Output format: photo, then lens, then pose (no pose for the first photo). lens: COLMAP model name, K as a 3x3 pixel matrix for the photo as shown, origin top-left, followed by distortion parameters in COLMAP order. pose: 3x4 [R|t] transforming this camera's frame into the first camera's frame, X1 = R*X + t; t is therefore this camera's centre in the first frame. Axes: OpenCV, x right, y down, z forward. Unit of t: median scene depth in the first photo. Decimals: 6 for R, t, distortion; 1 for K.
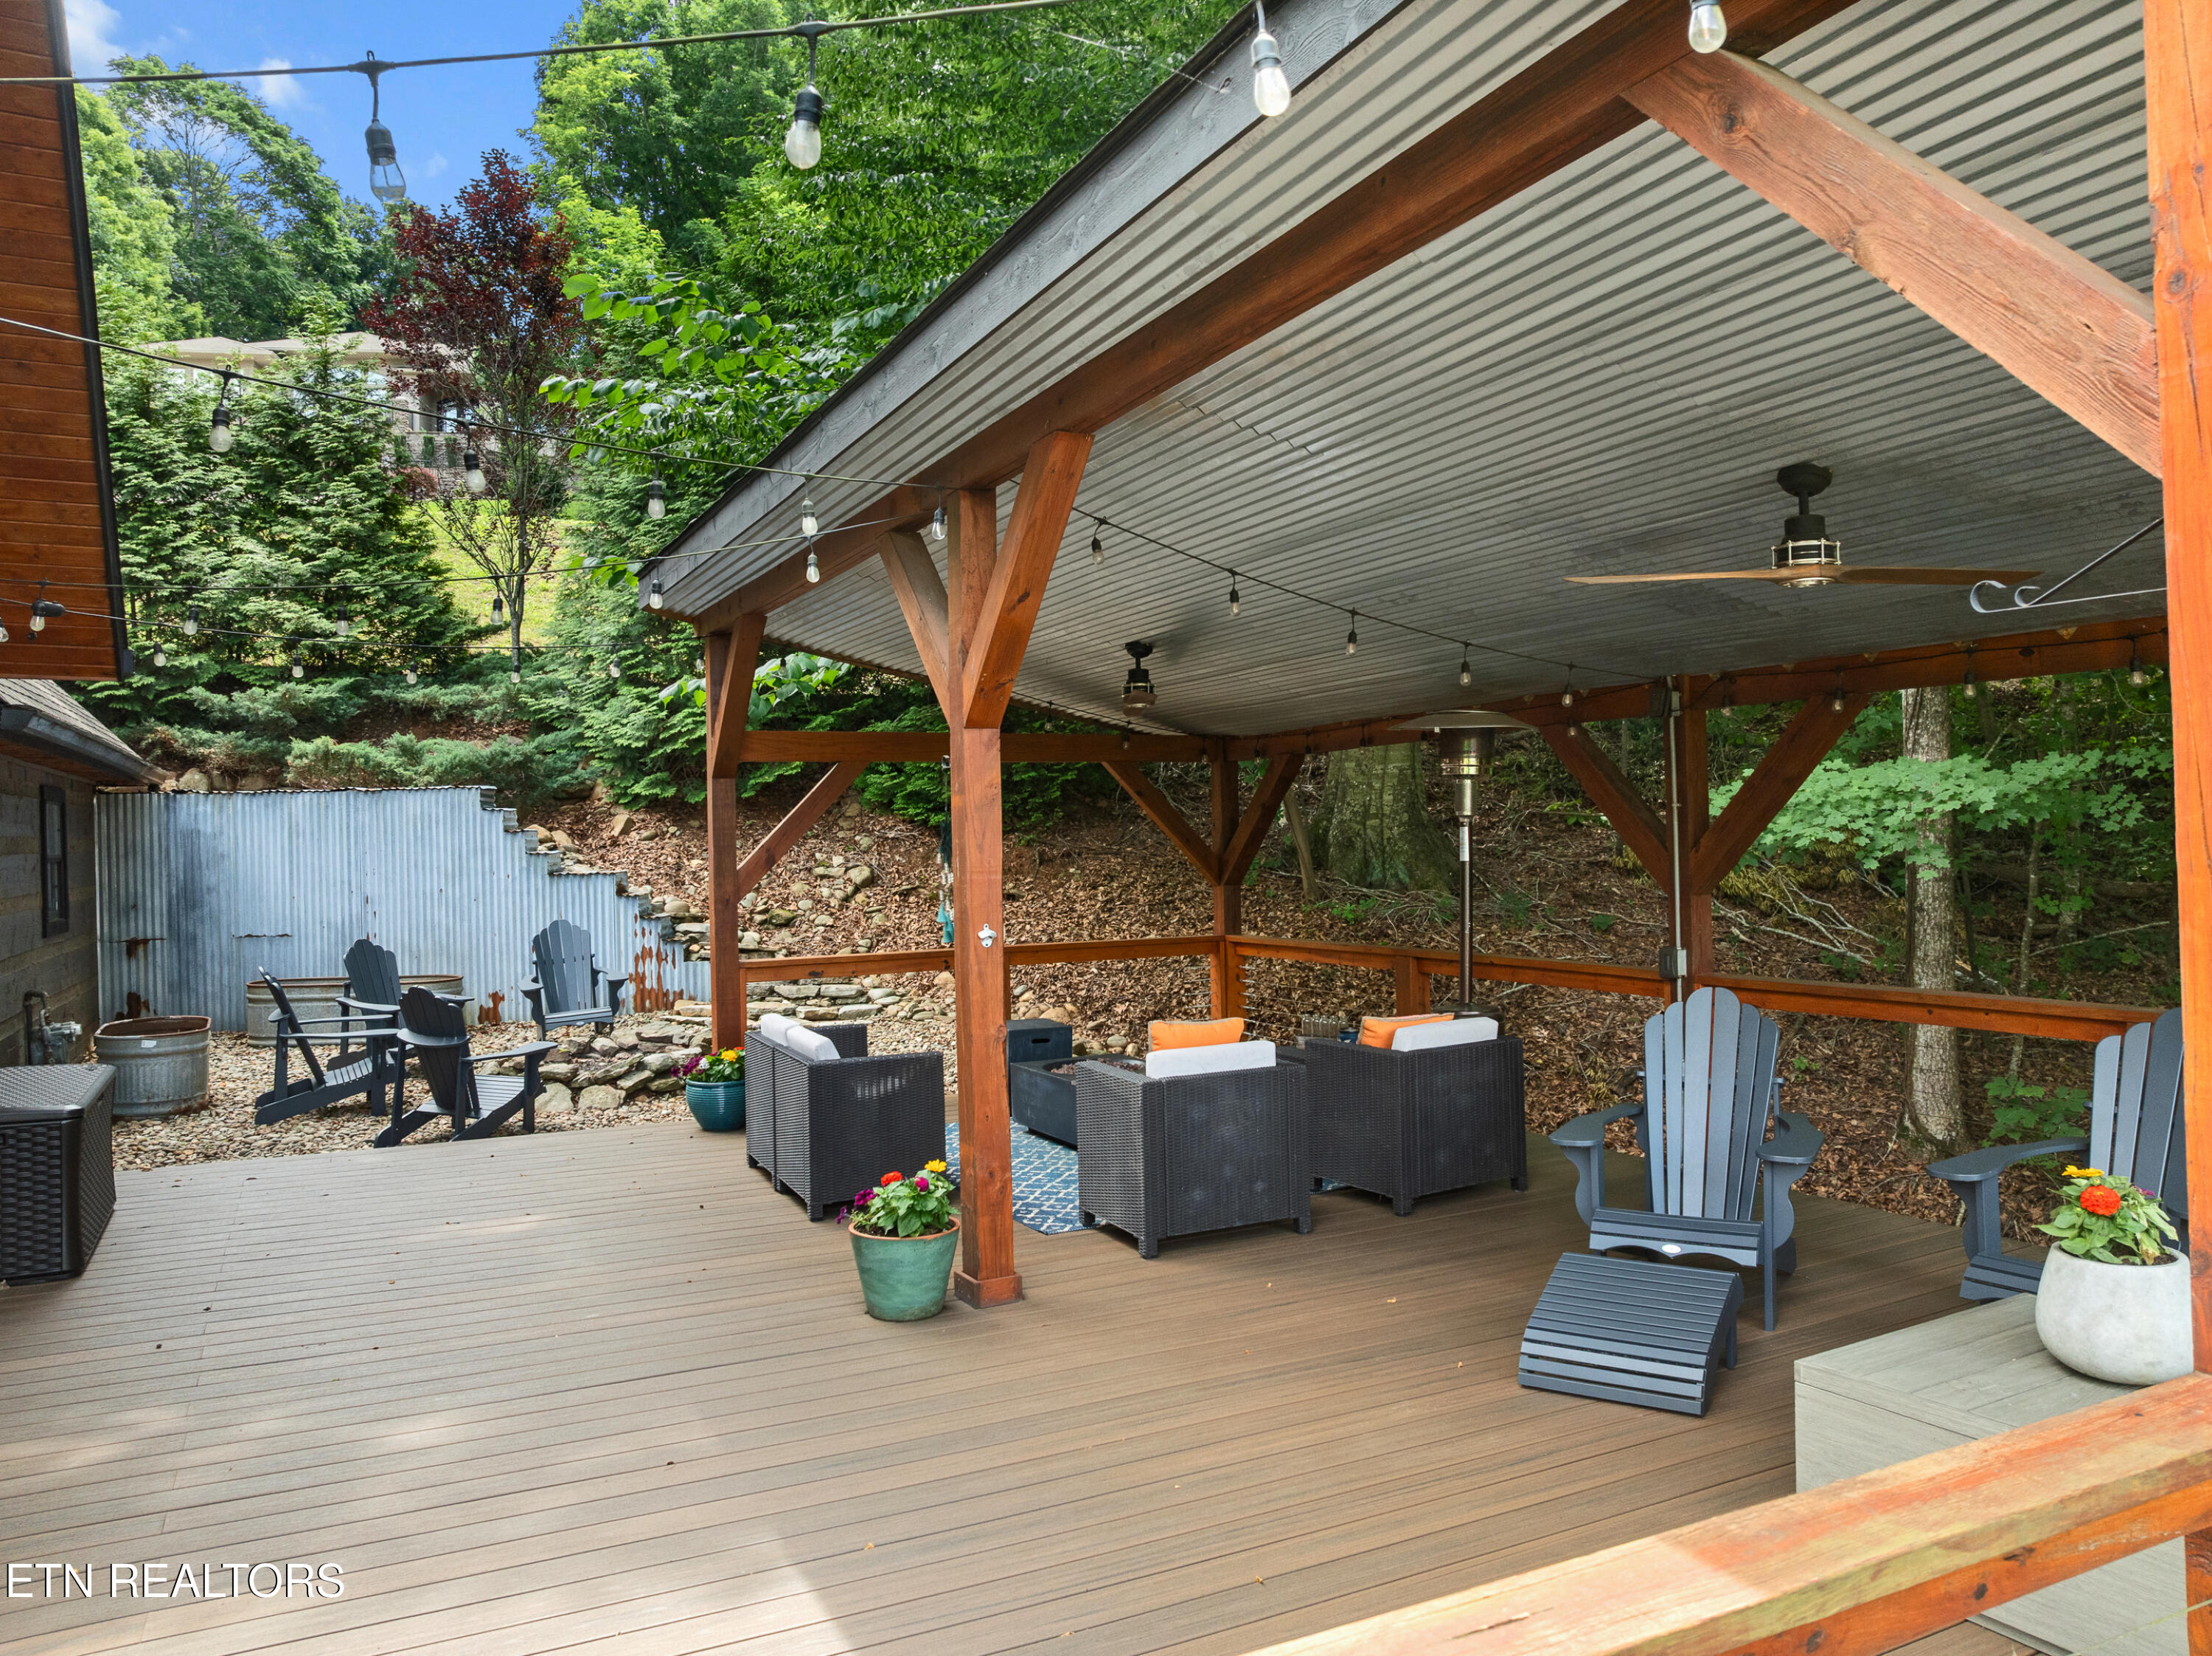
lens RADIAL K [[1544.5, 0, 1103.4], [0, 1544.5, 836.7], [0, 0, 1]] dist [0.005026, -0.107279]
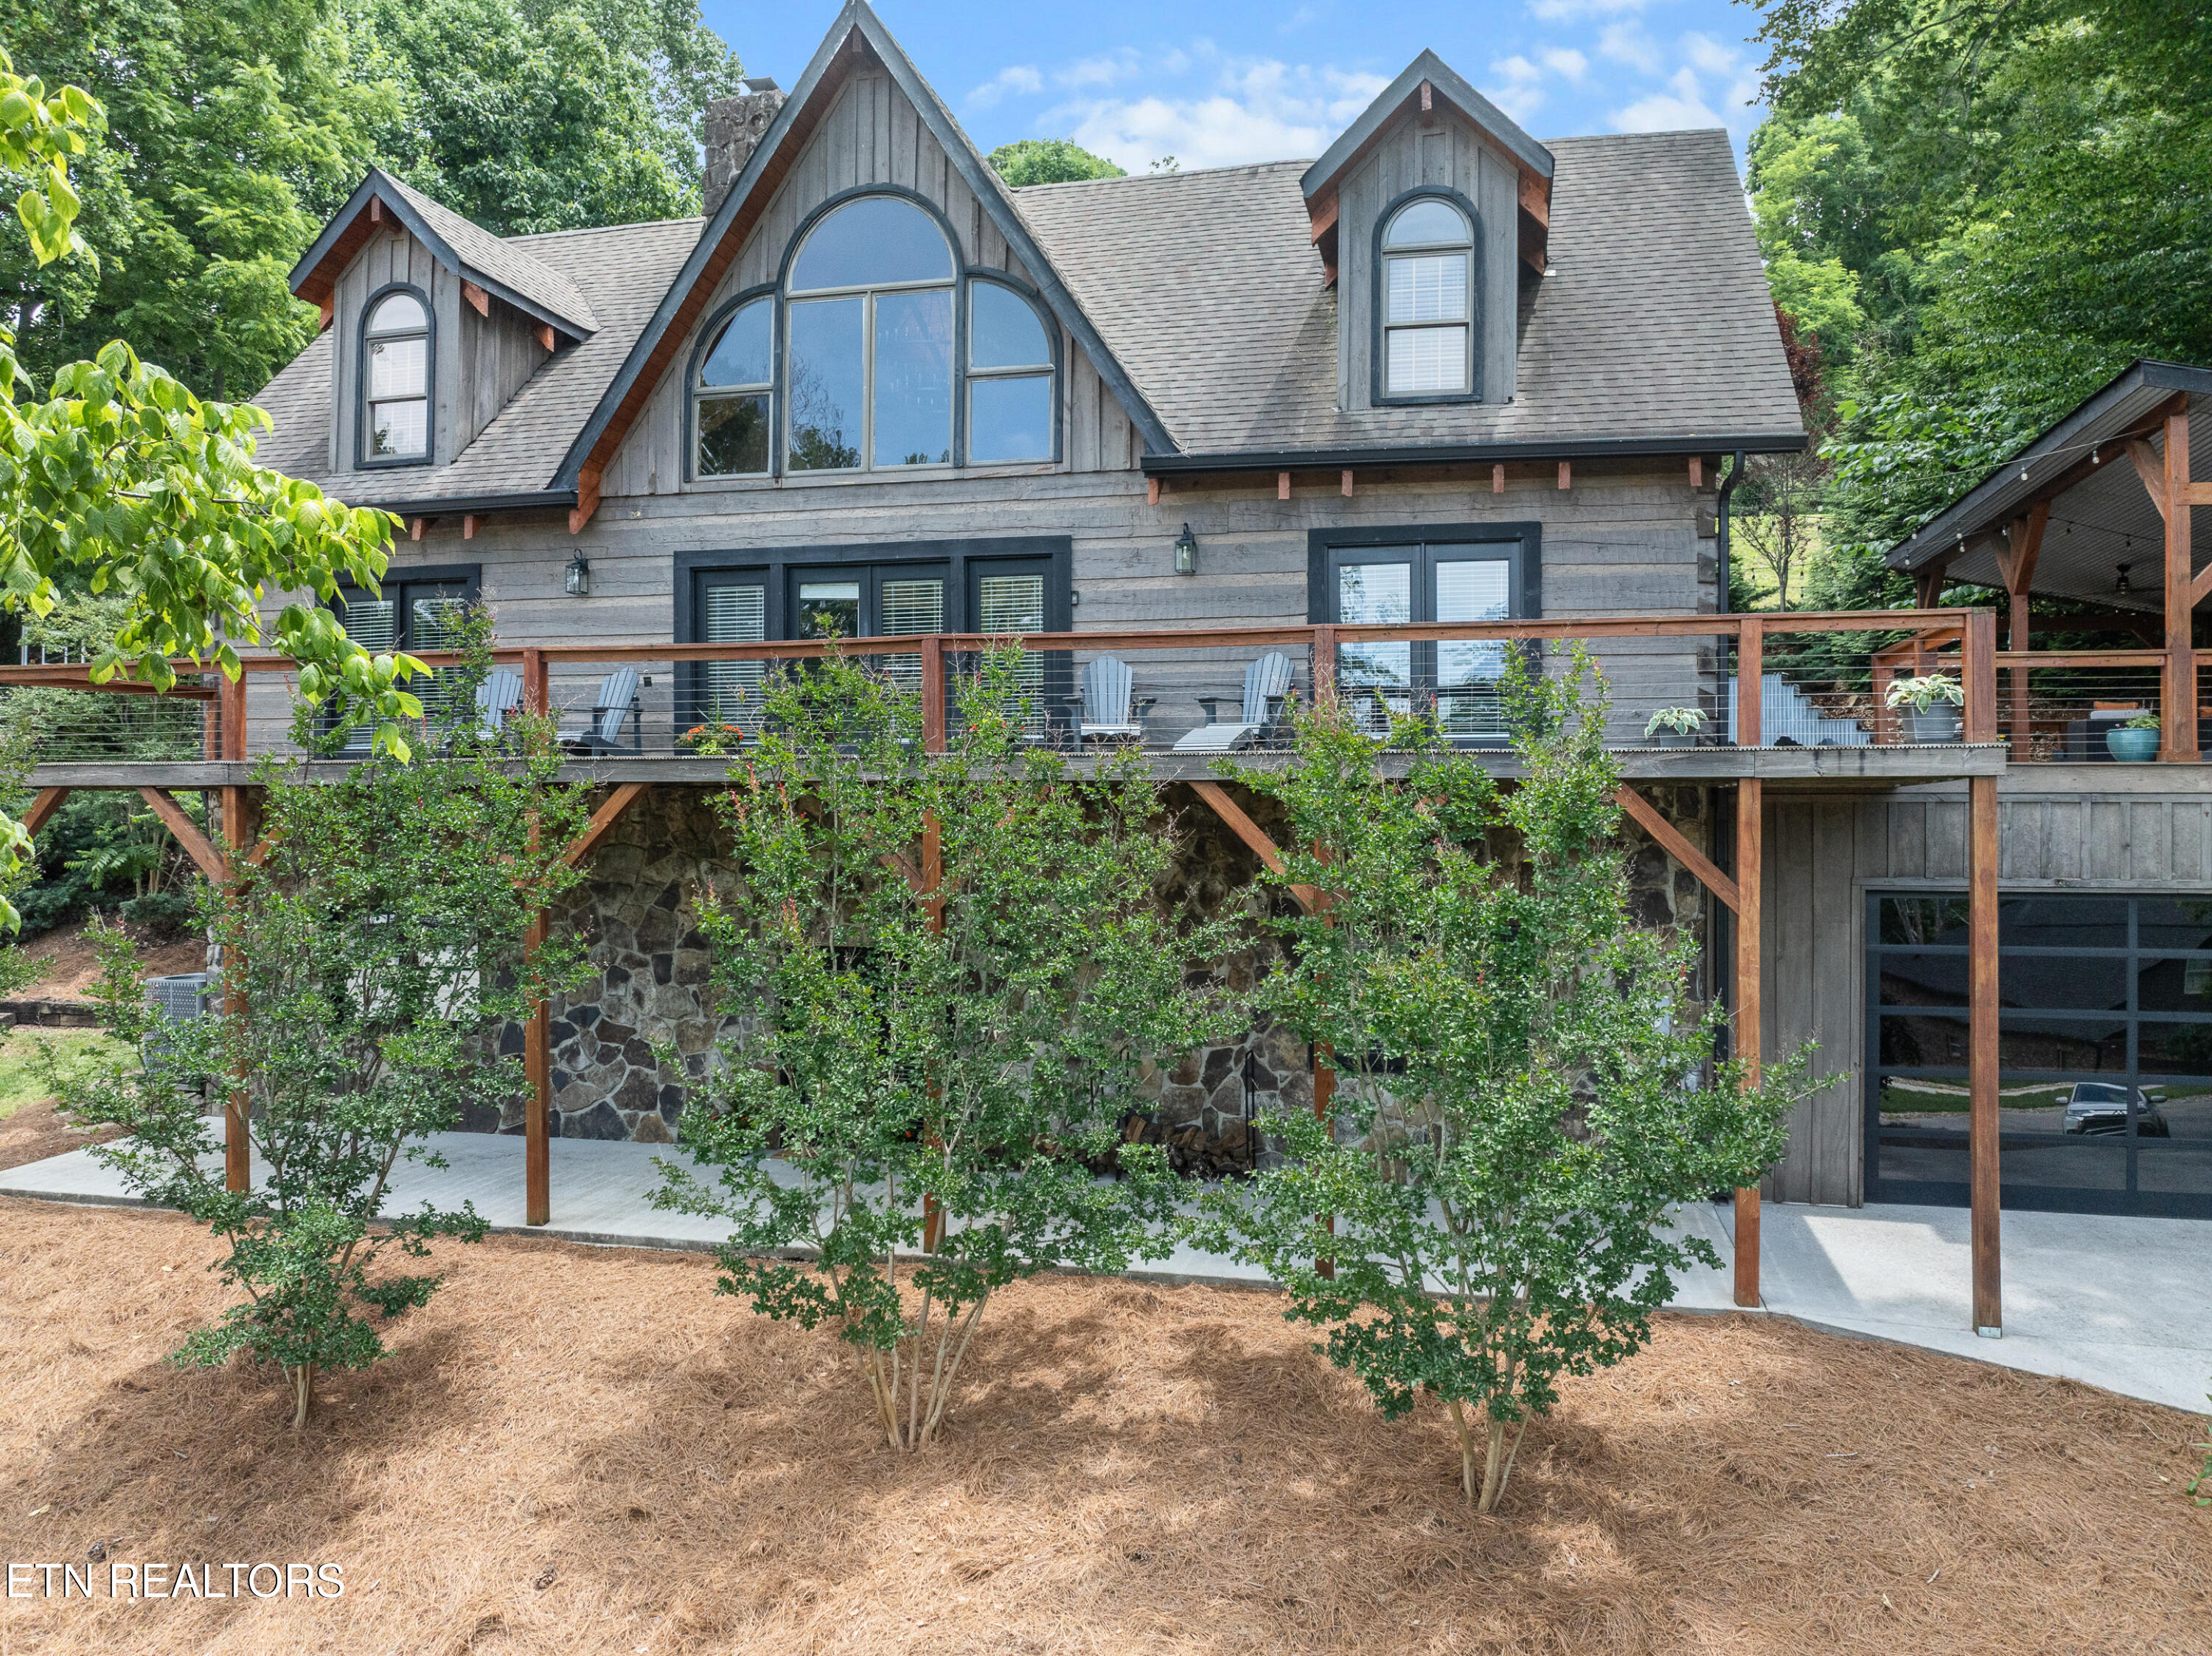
lens RADIAL K [[1641.4, 0, 1111.6], [0, 1641.4, 837.8], [0, 0, 1]] dist [-0.035224, -0.010743]
pose [[0.770732, 0.016212, -0.636953, 0.176486], [-0.015329, 0.999859, 0.006900, 0.125352], [0.636975, 0.004446, 0.770872, -0.788406]]
